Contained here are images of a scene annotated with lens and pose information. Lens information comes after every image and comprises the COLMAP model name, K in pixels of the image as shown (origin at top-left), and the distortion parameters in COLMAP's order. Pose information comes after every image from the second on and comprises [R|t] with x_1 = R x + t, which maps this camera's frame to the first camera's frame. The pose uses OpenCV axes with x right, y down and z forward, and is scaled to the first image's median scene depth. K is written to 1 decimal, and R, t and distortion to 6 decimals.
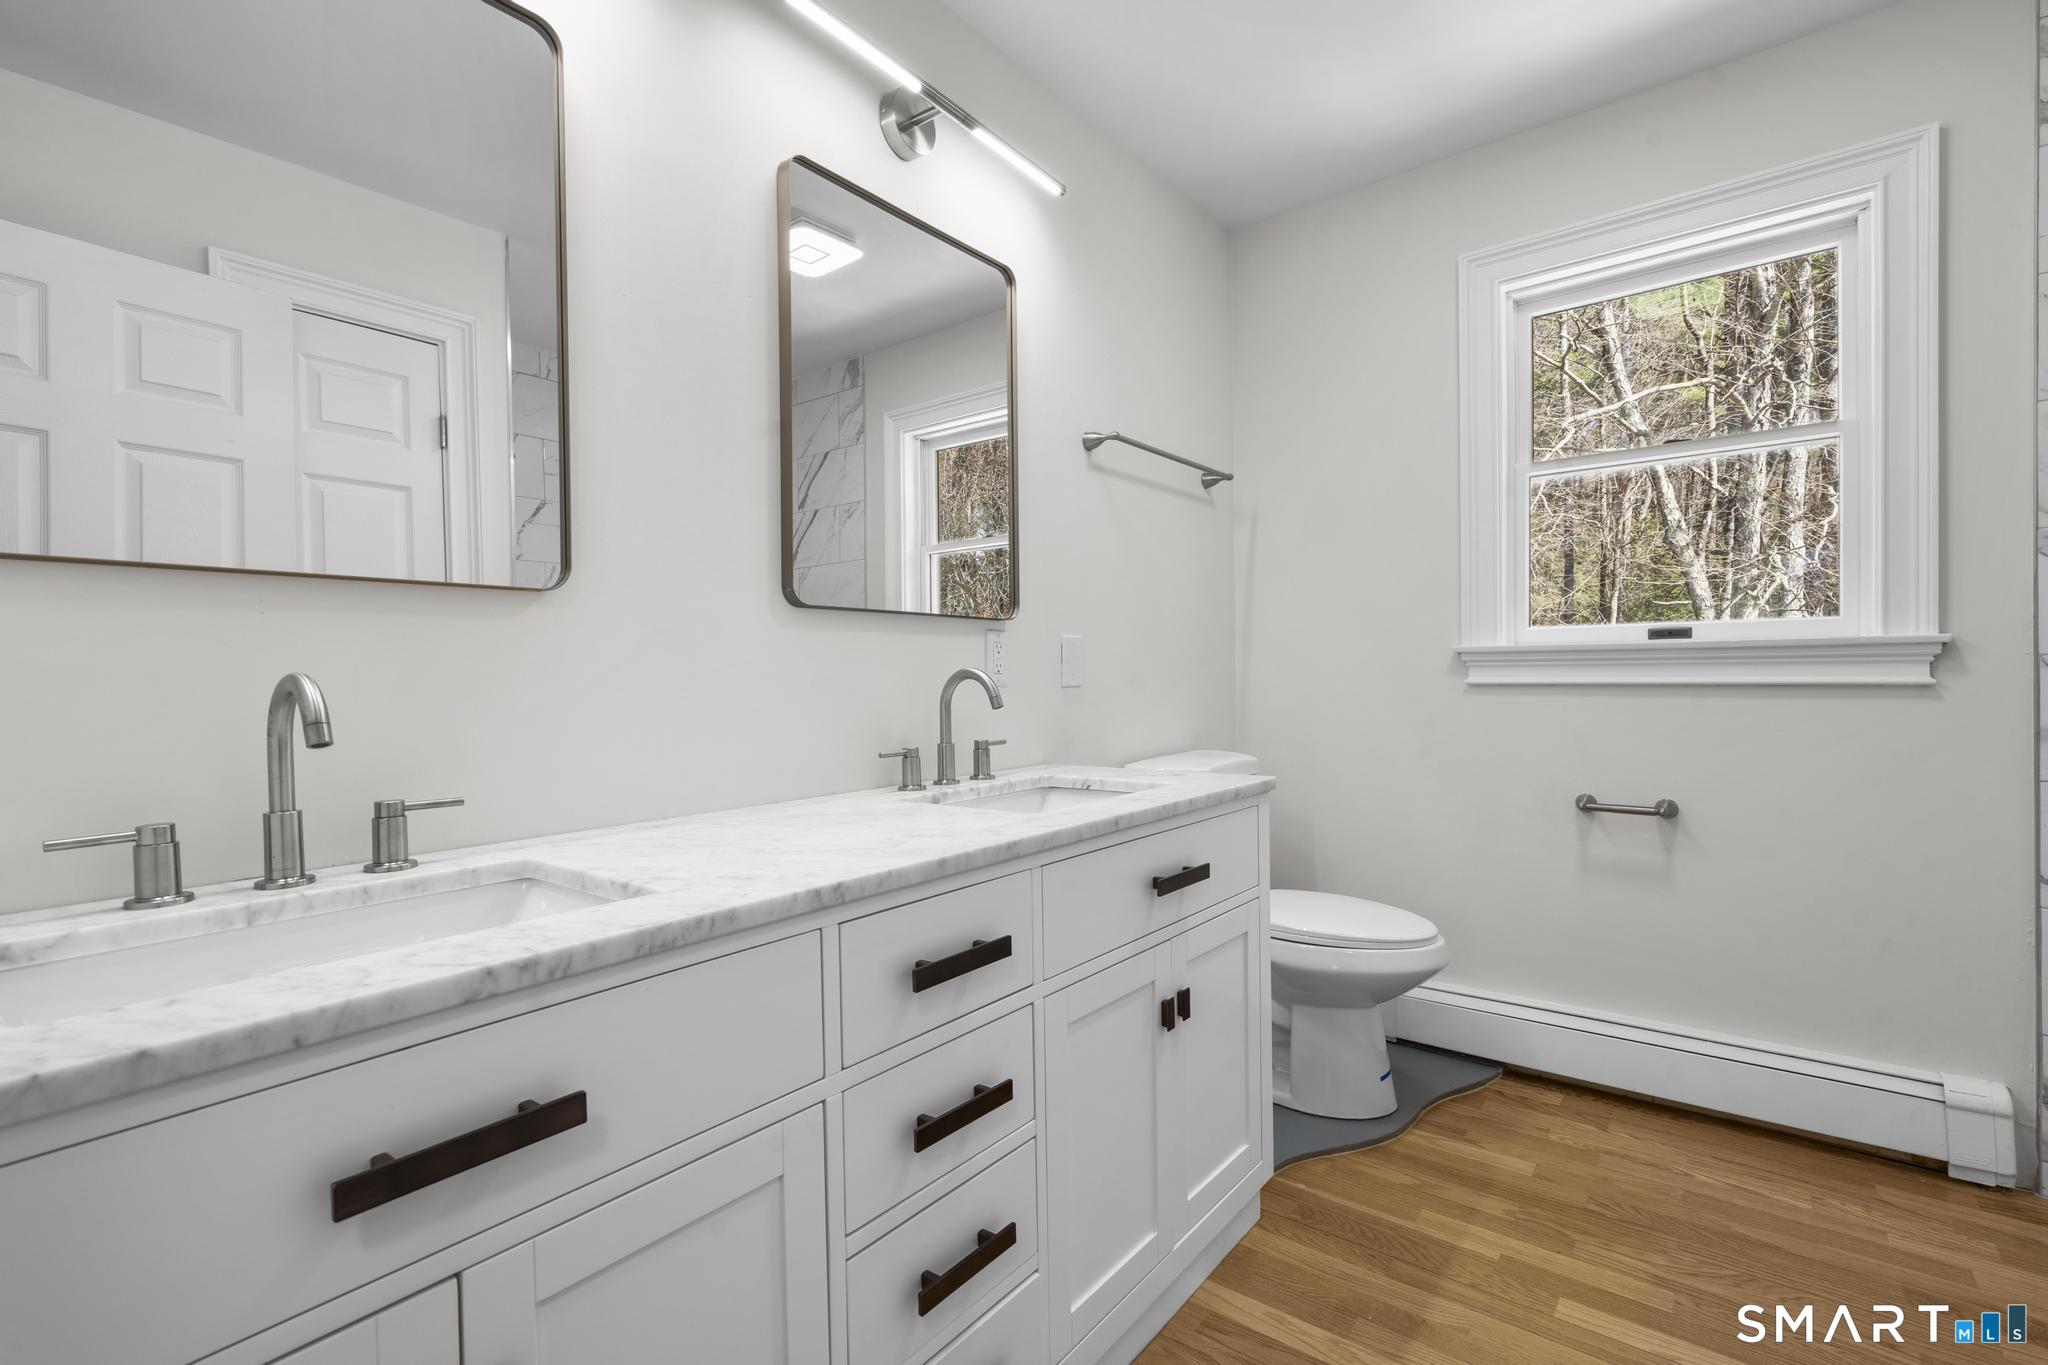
lens RADIAL K [[917.2, 0, 1021.5], [0, 917.2, 680.3], [0, 0, 1]] dist [-0.006376, 0.002951]
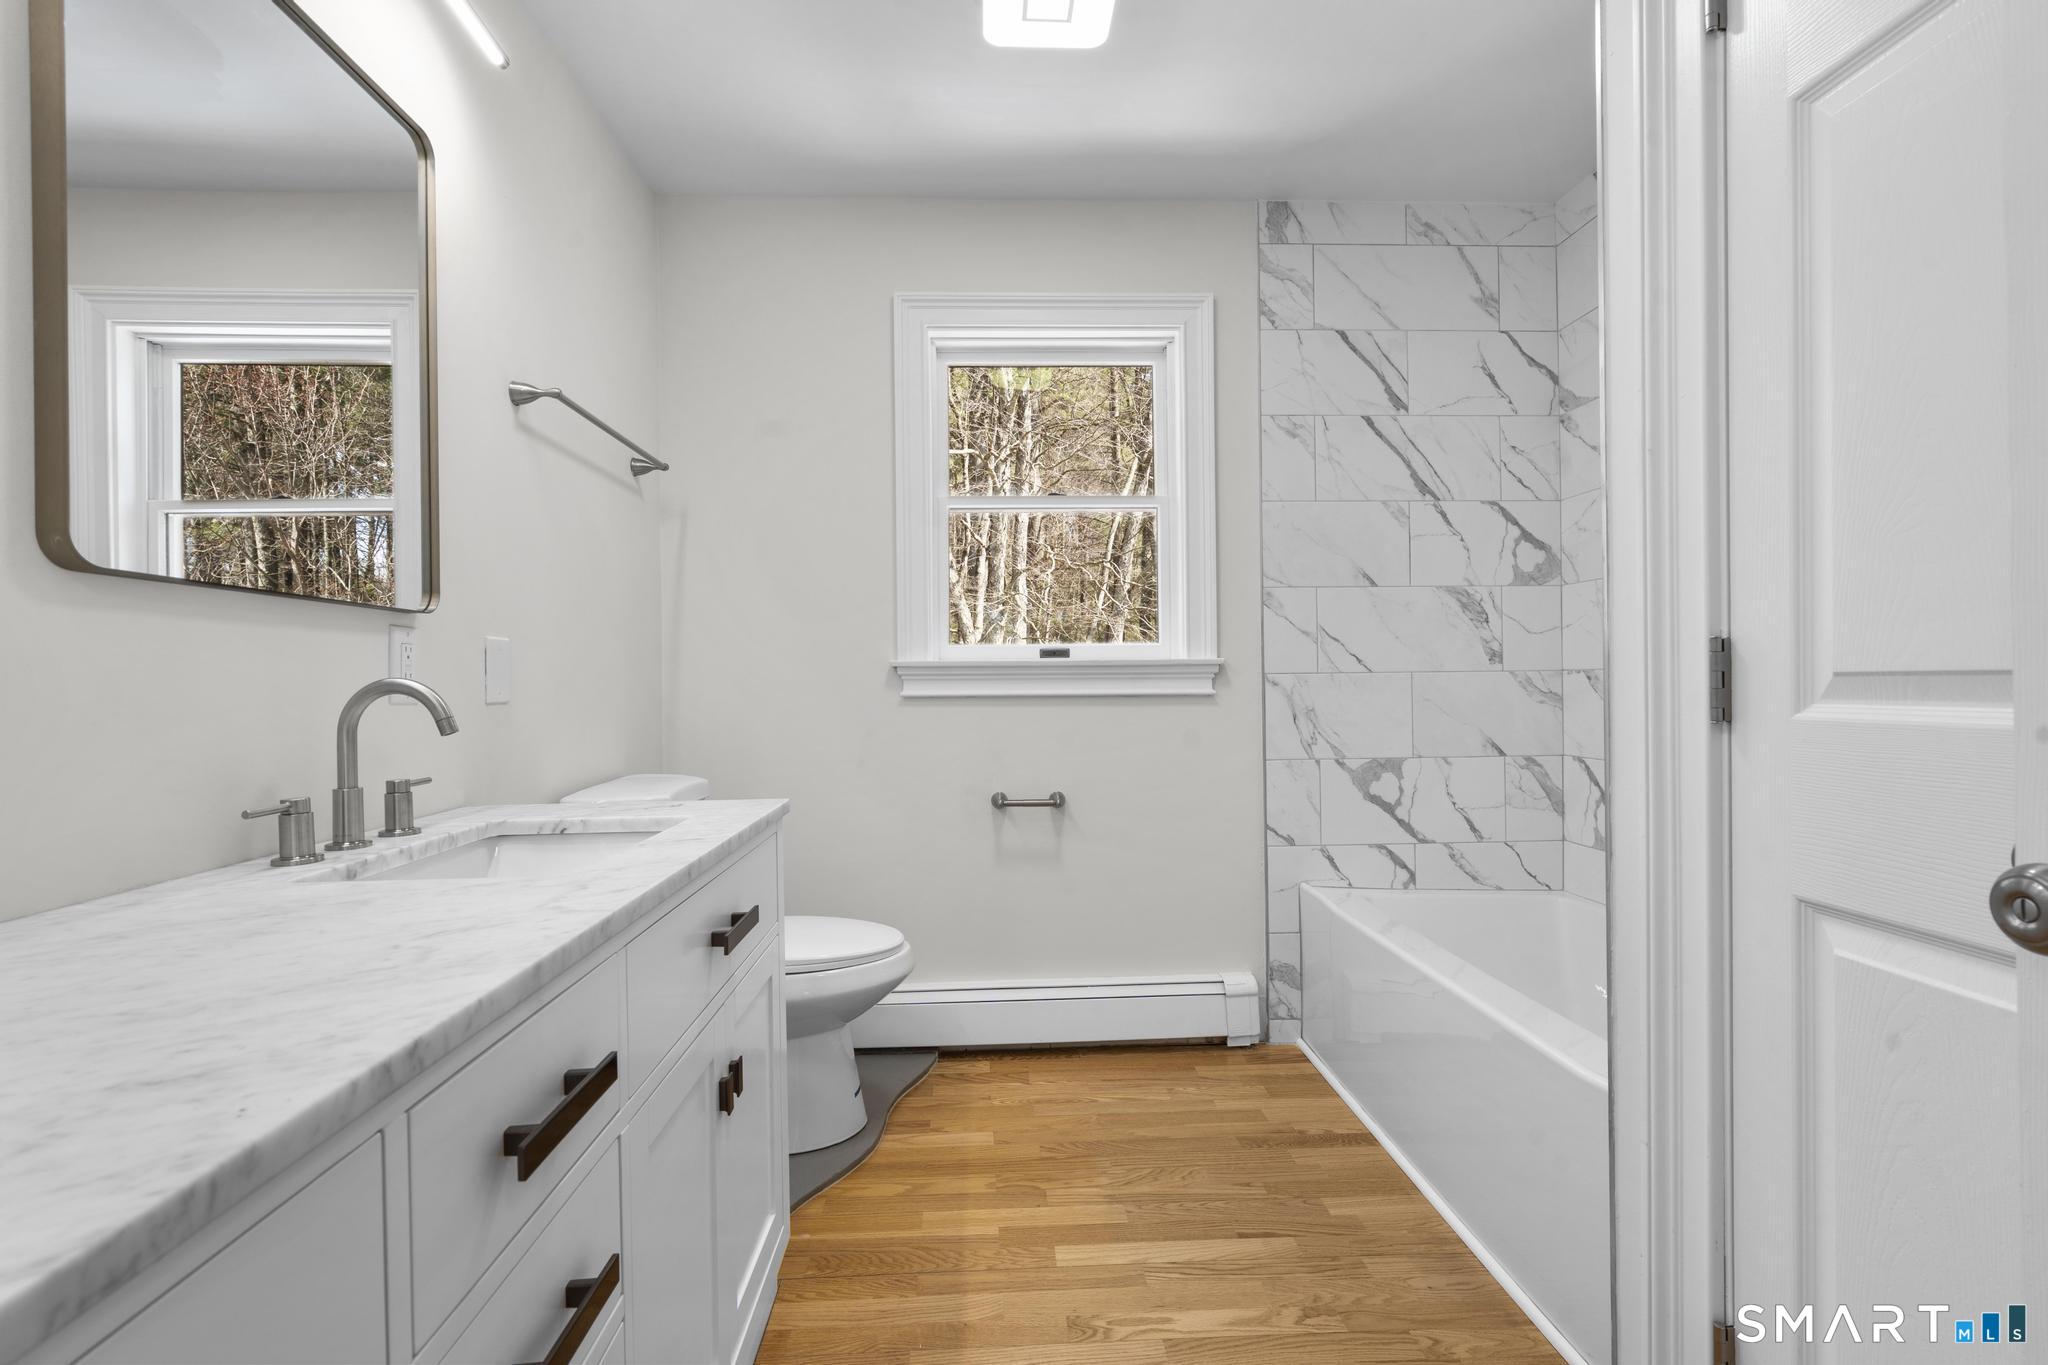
lens RADIAL K [[917.2, 0, 1038.0], [0, 917.2, 682.6], [0, 0, 1]] dist [-0.006376, 0.002951]
pose [[0.751229, 0.003187, 0.660034, -0.122800], [0.005285, 0.999927, -0.010844, 0.000163], [-0.660020, 0.011634, 0.751158, 0.126352]]
